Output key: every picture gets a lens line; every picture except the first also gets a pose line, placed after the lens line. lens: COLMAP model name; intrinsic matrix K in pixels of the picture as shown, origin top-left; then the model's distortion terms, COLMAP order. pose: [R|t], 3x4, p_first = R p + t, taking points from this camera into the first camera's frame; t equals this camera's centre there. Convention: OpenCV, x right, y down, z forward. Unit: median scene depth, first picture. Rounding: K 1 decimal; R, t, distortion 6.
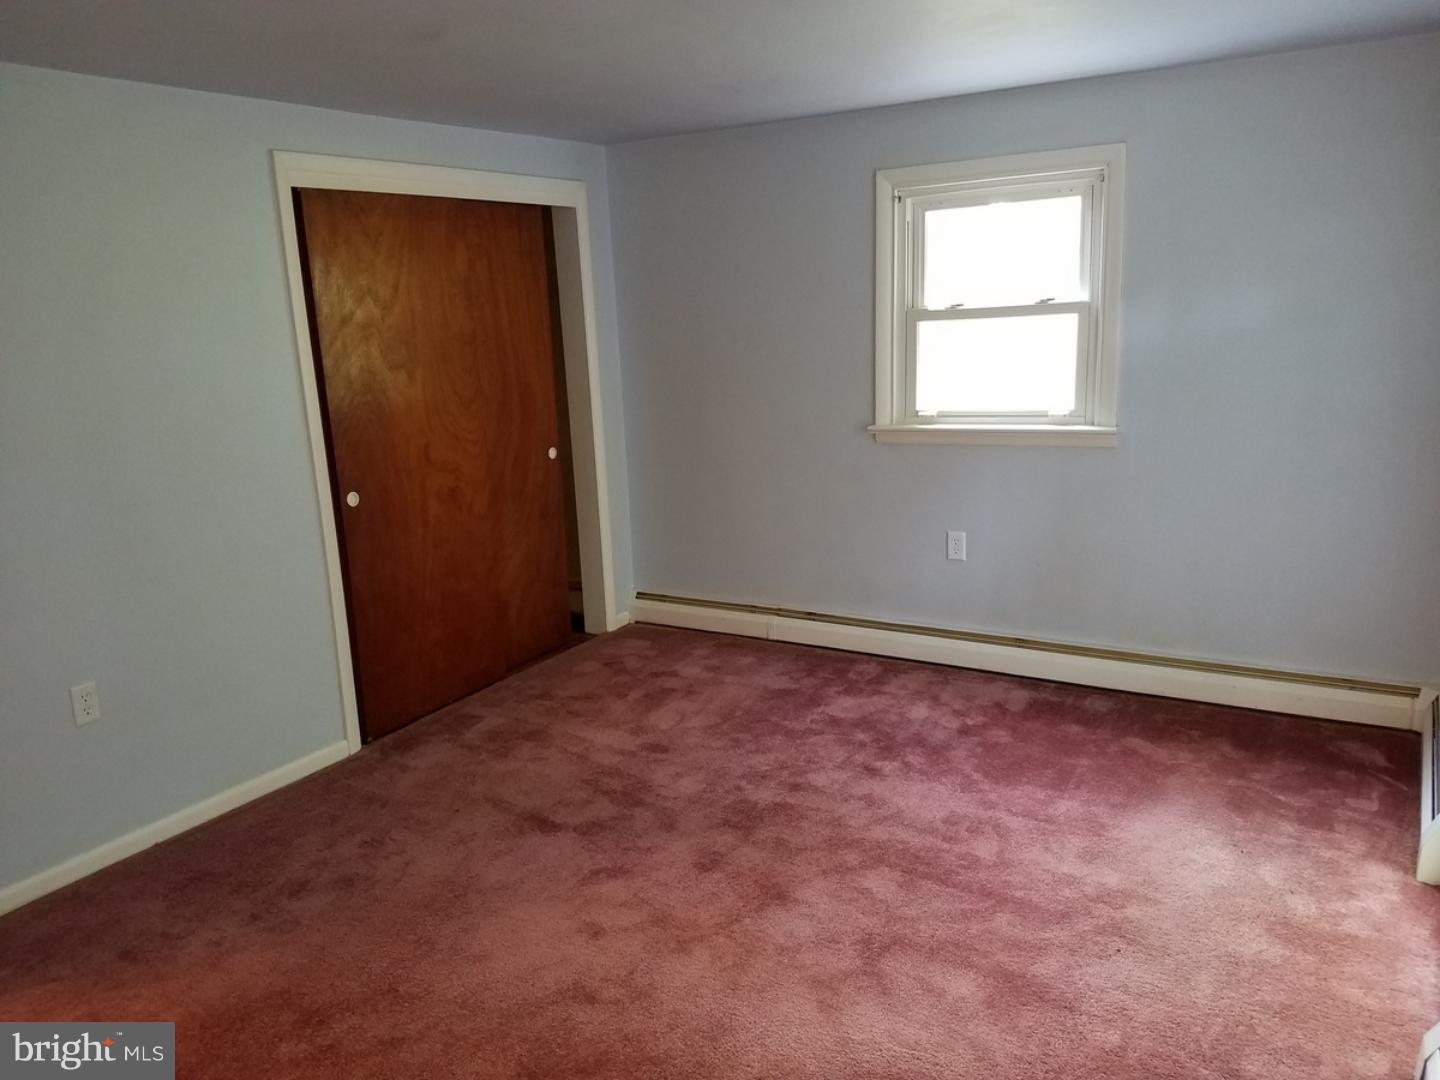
lens RADIAL K [[1127.2, 0, 703.1], [0, 1127.2, 546.1], [0, 0, 1]] dist [0.268713, -0.387772]
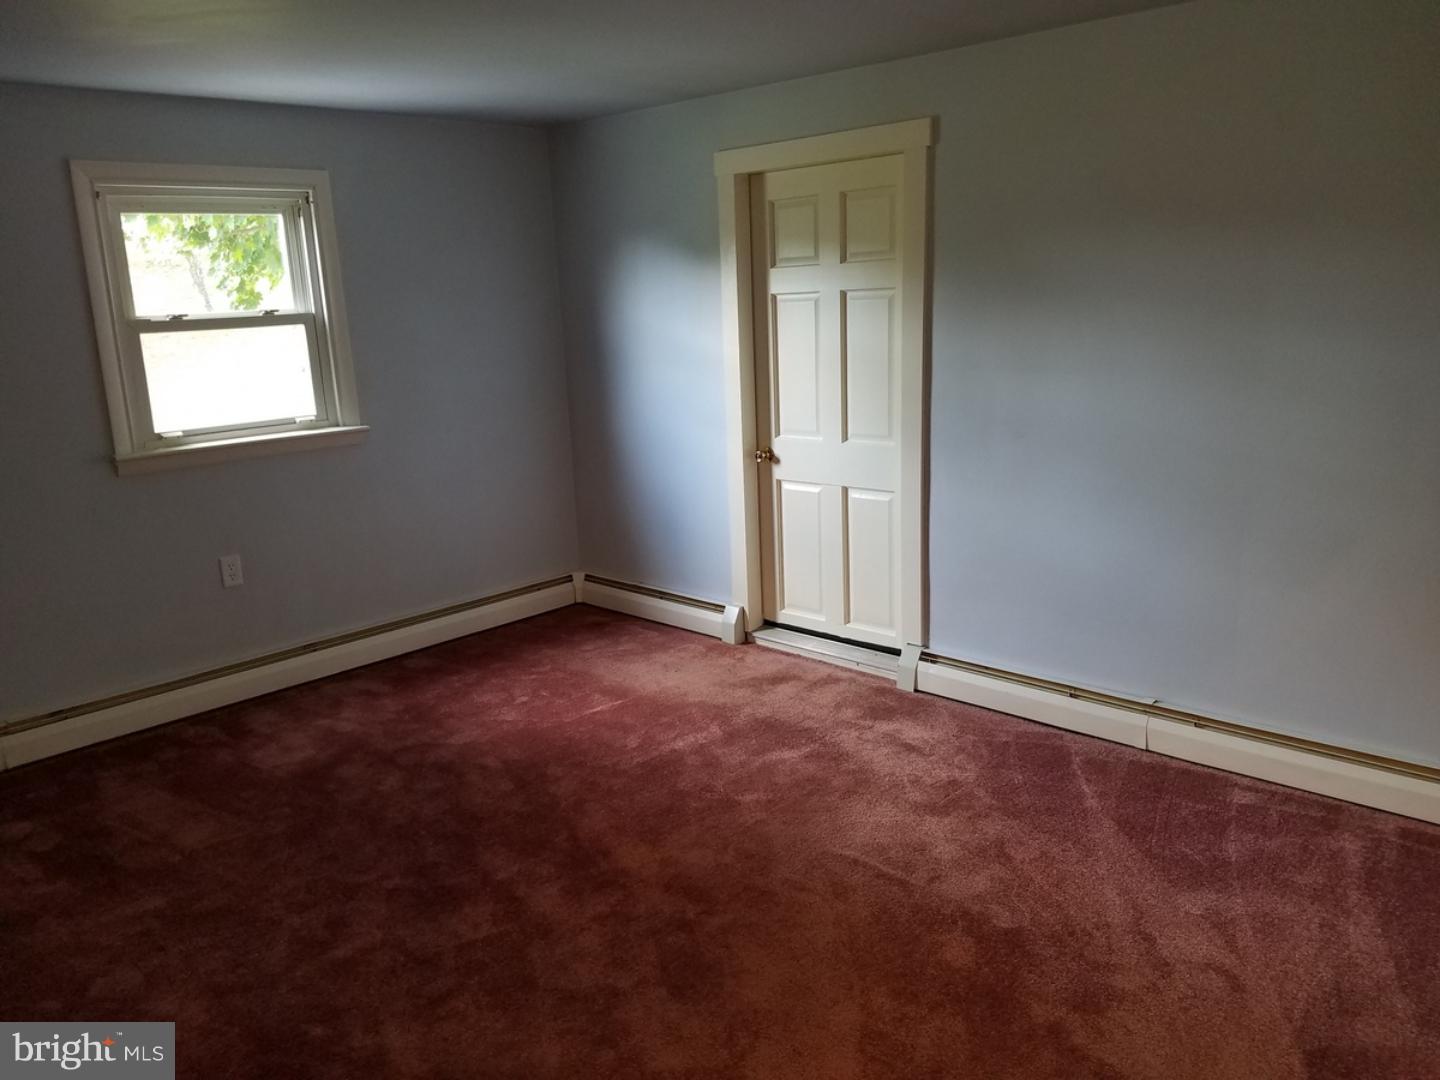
lens RADIAL K [[1127.2, 0, 703.1], [0, 1127.2, 546.1], [0, 0, 1]] dist [0.268713, -0.387772]
pose [[0.233346, -0.189483, 0.953753, -0.630012], [0.245998, 0.960428, 0.130623, -0.052798], [-0.940763, 0.204141, 0.270725, 0.398073]]
